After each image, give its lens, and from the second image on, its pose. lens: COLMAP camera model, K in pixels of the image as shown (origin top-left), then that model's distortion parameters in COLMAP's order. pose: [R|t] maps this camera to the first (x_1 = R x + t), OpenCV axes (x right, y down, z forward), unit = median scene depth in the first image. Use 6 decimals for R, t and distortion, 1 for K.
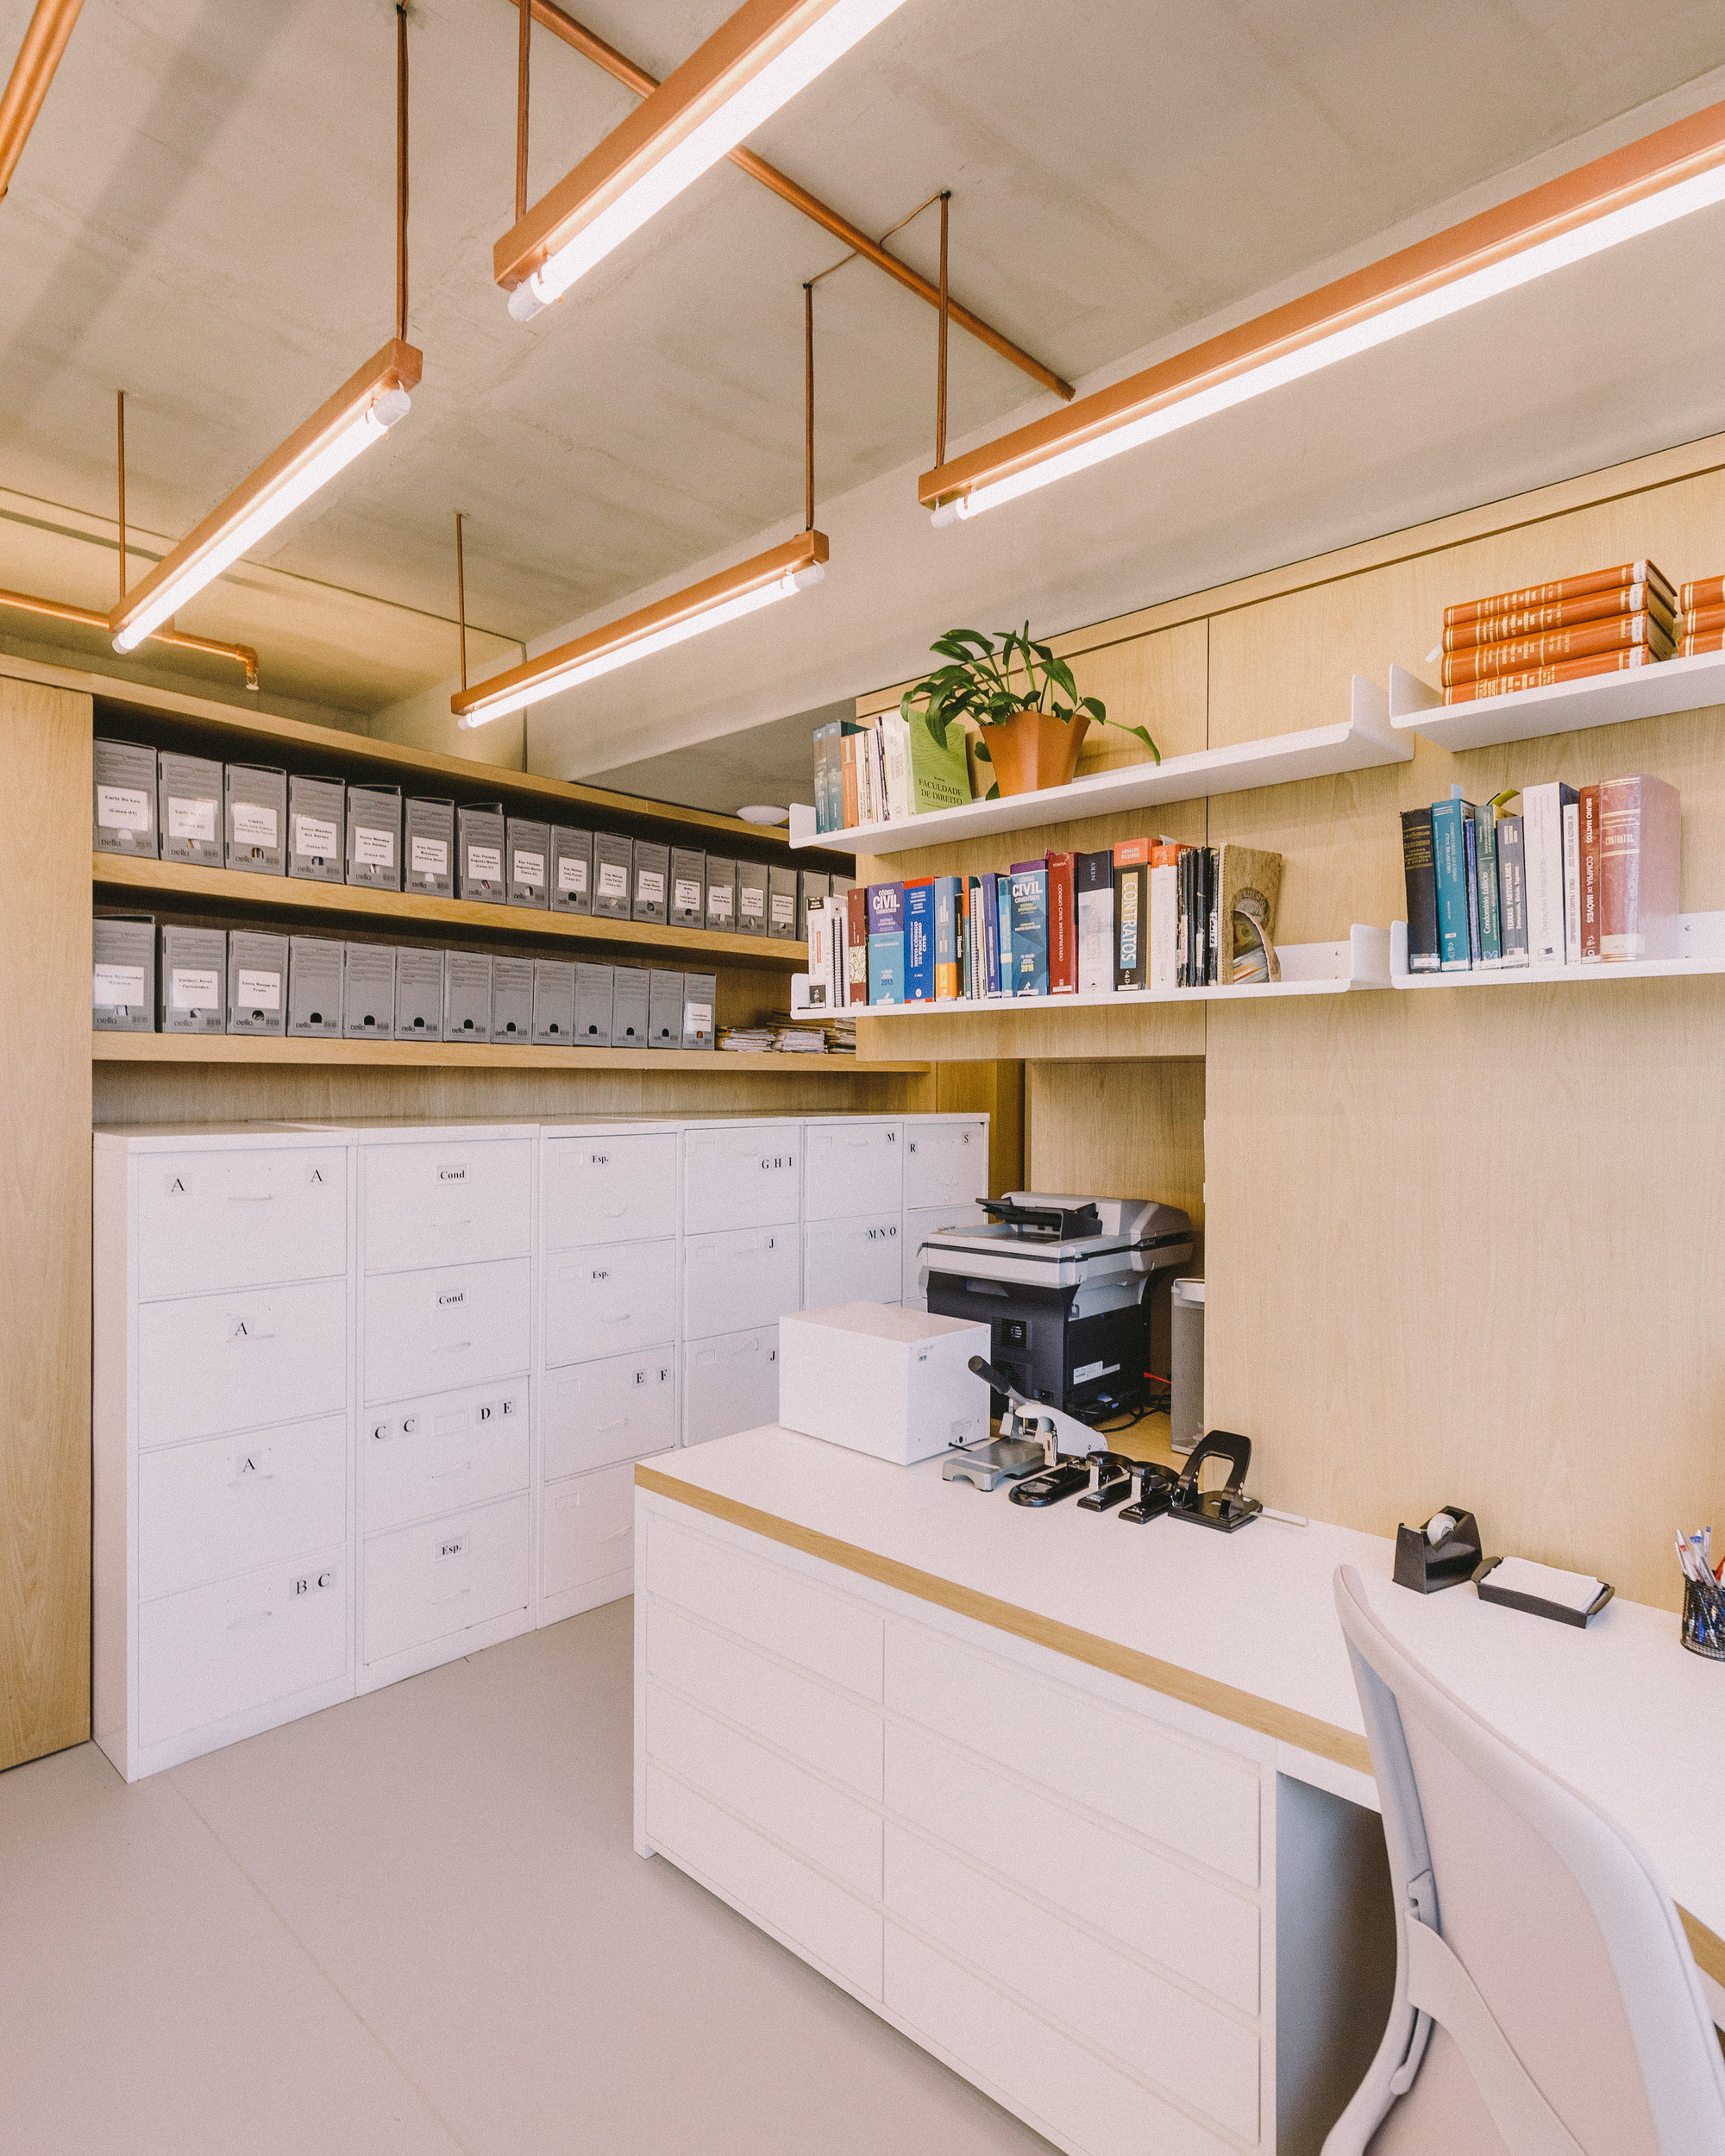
lens RADIAL K [[1175.2, 0, 857.4], [0, 1175.2, 1090.2], [0, 0, 1]] dist [0.006025, 0.000610]
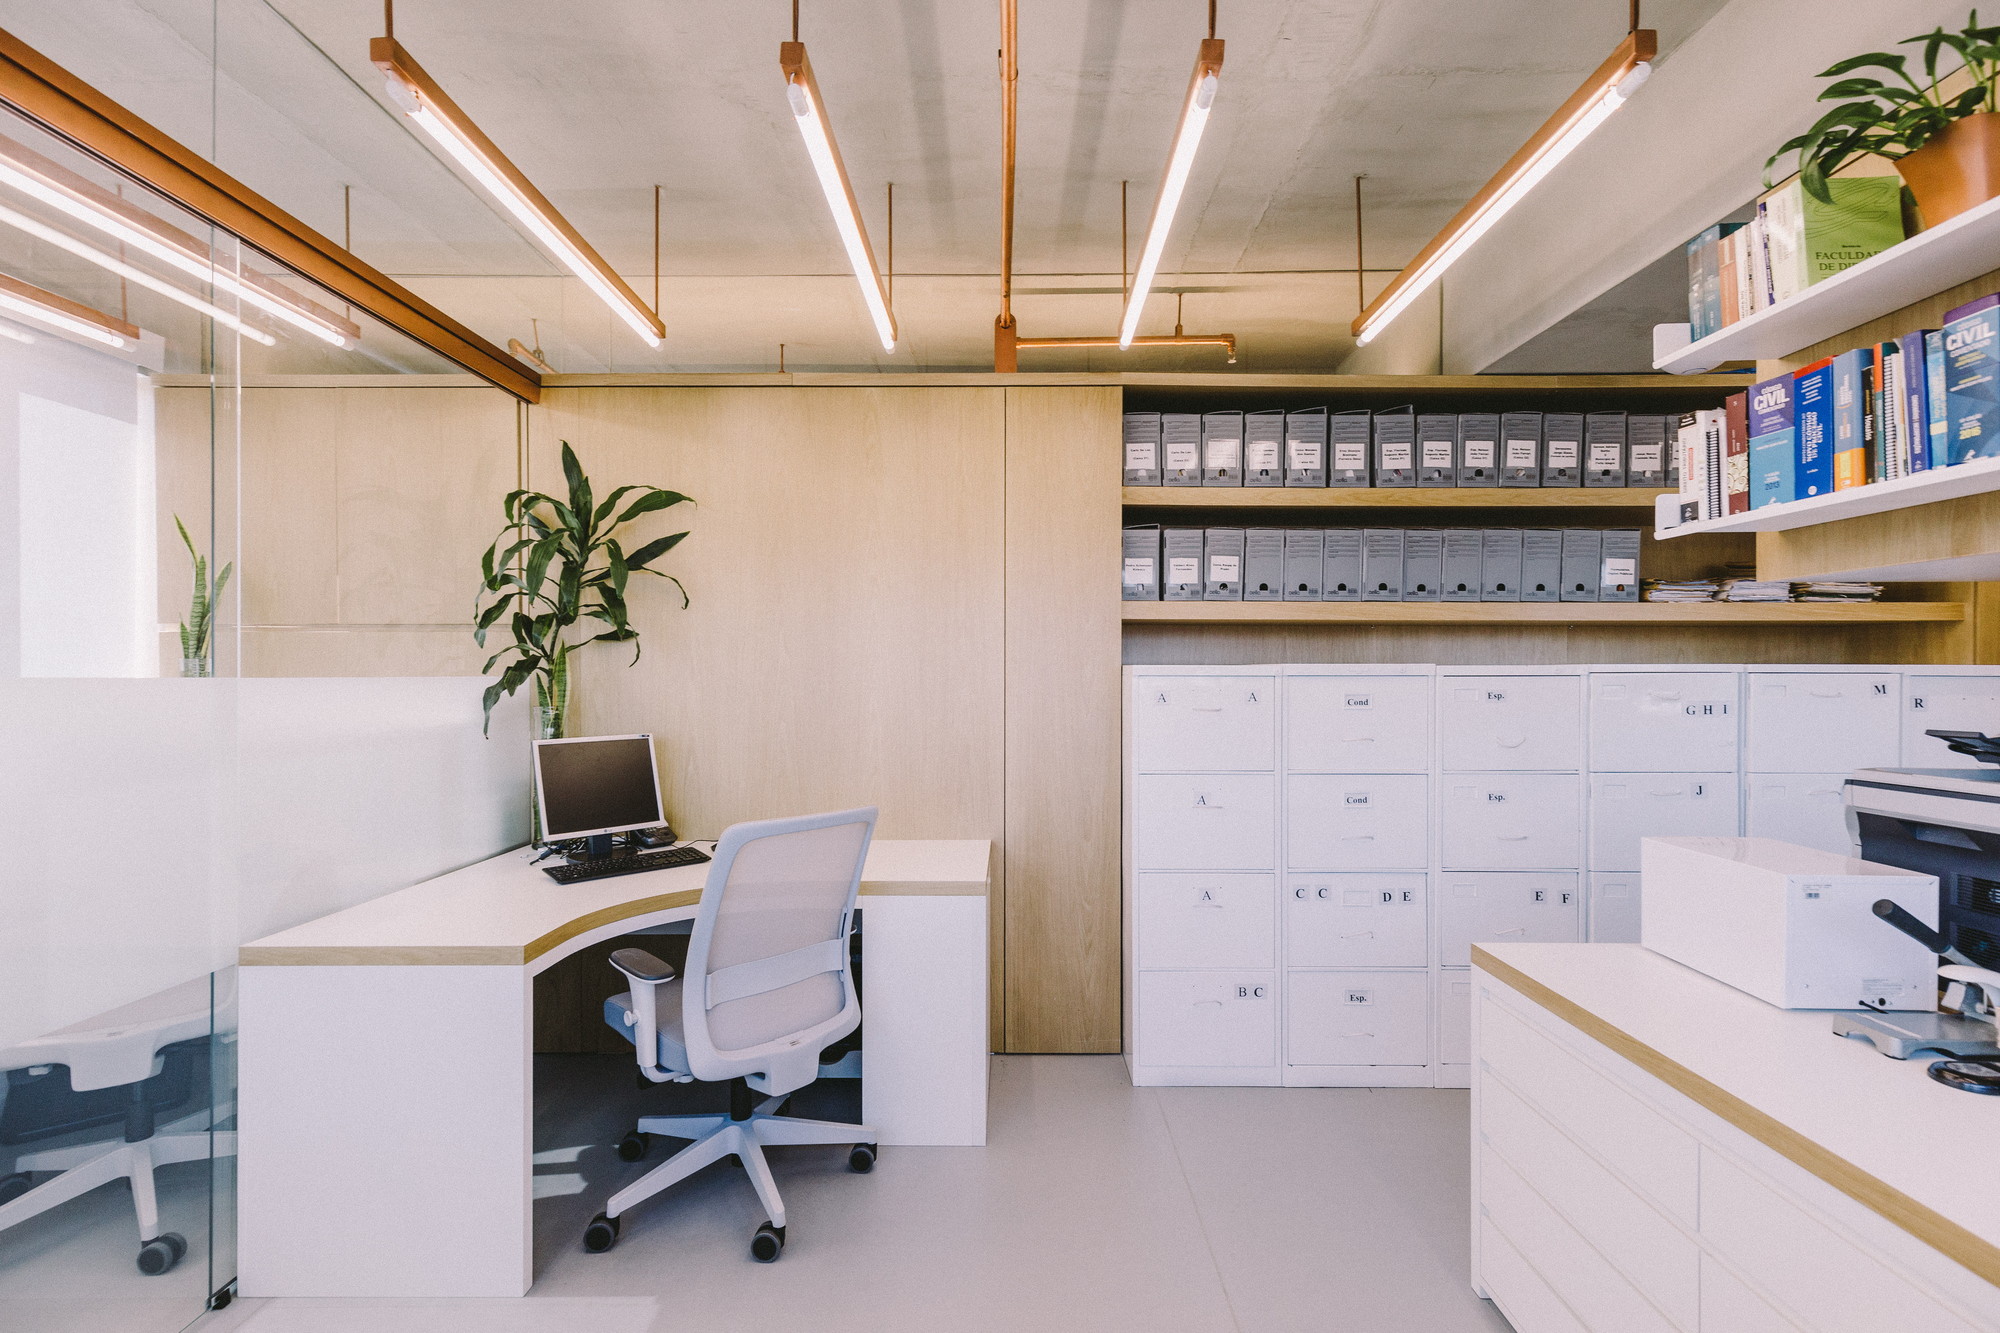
lens RADIAL K [[897.4, 0, 1005.0], [0, 897.4, 678.4], [0, 0, 1]] dist [0.000153, -0.000144]
pose [[0.683611, 0.000139, -0.729846, 0.114202], [-0.002484, 0.999995, -0.002136, 0.055817], [0.729842, 0.003273, 0.683608, 0.070925]]
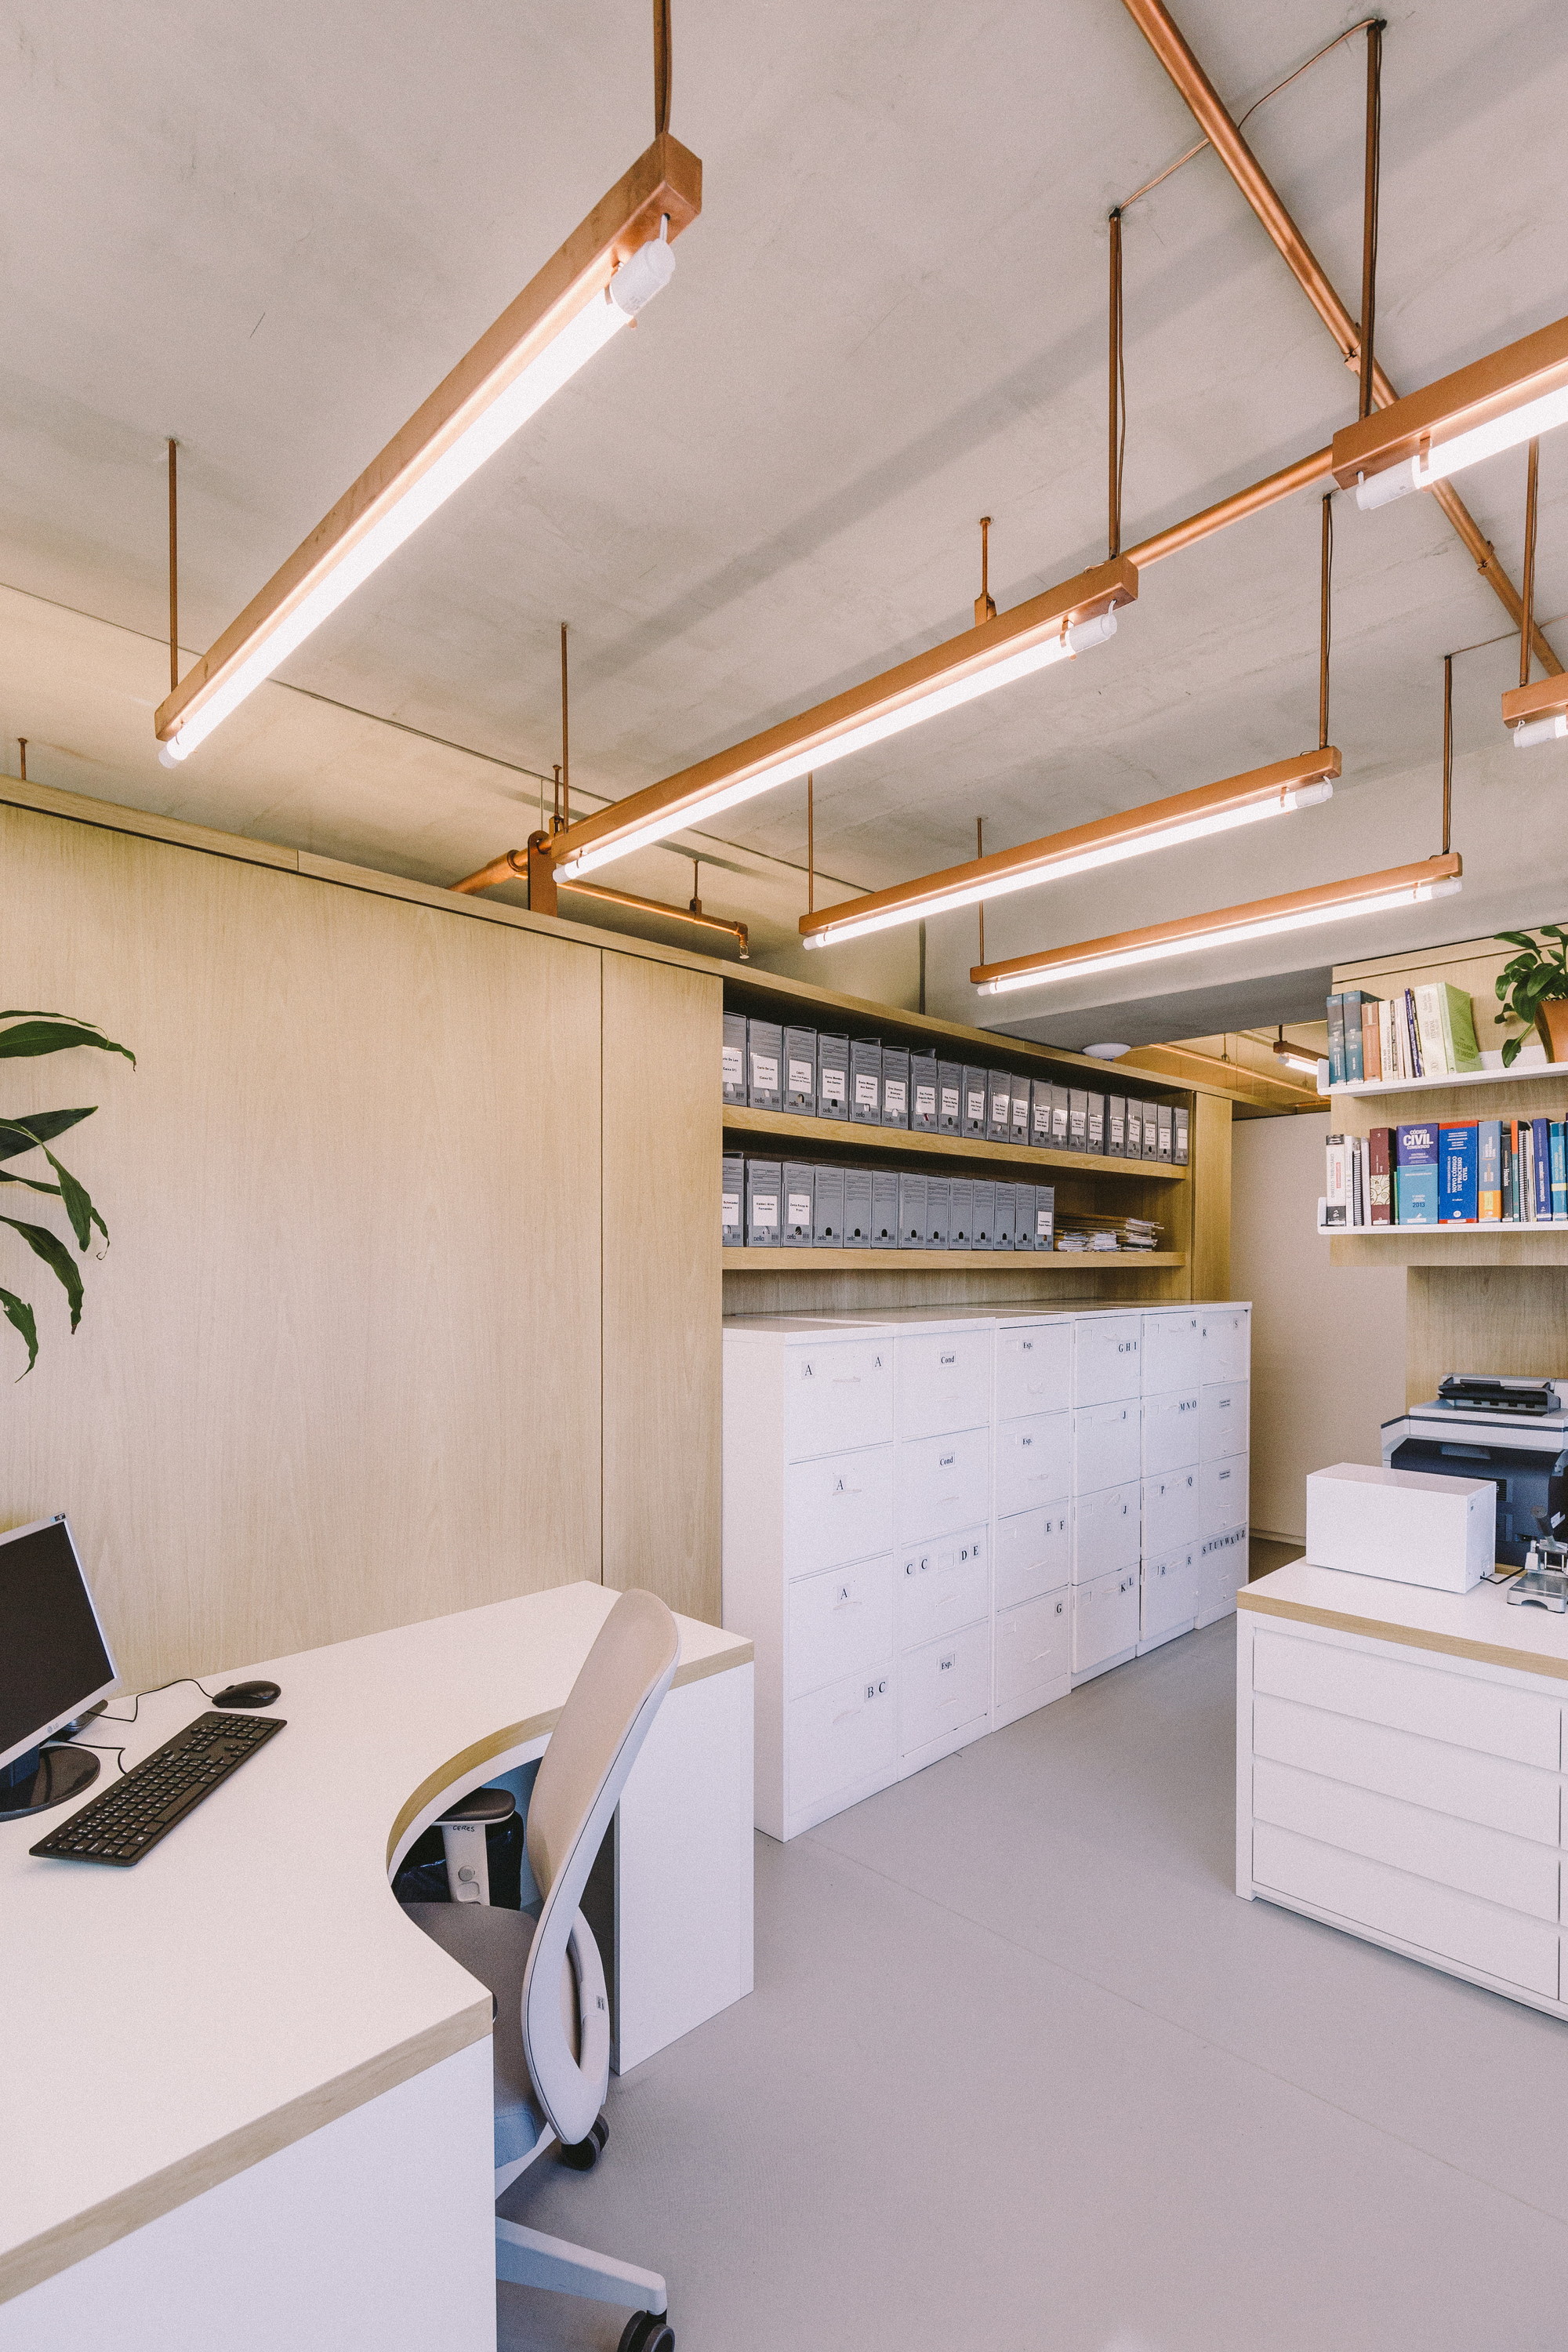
lens RADIAL K [[1091.7, 0, 783.6], [0, 1091.7, 1290.4], [0, 0, 1]] dist [0.004302, -0.000311]
pose [[0.999418, -0.006327, -0.033510, -0.540583], [0.006935, 0.999813, 0.018052, -0.024655], [0.033390, -0.018274, 0.999275, -0.153400]]
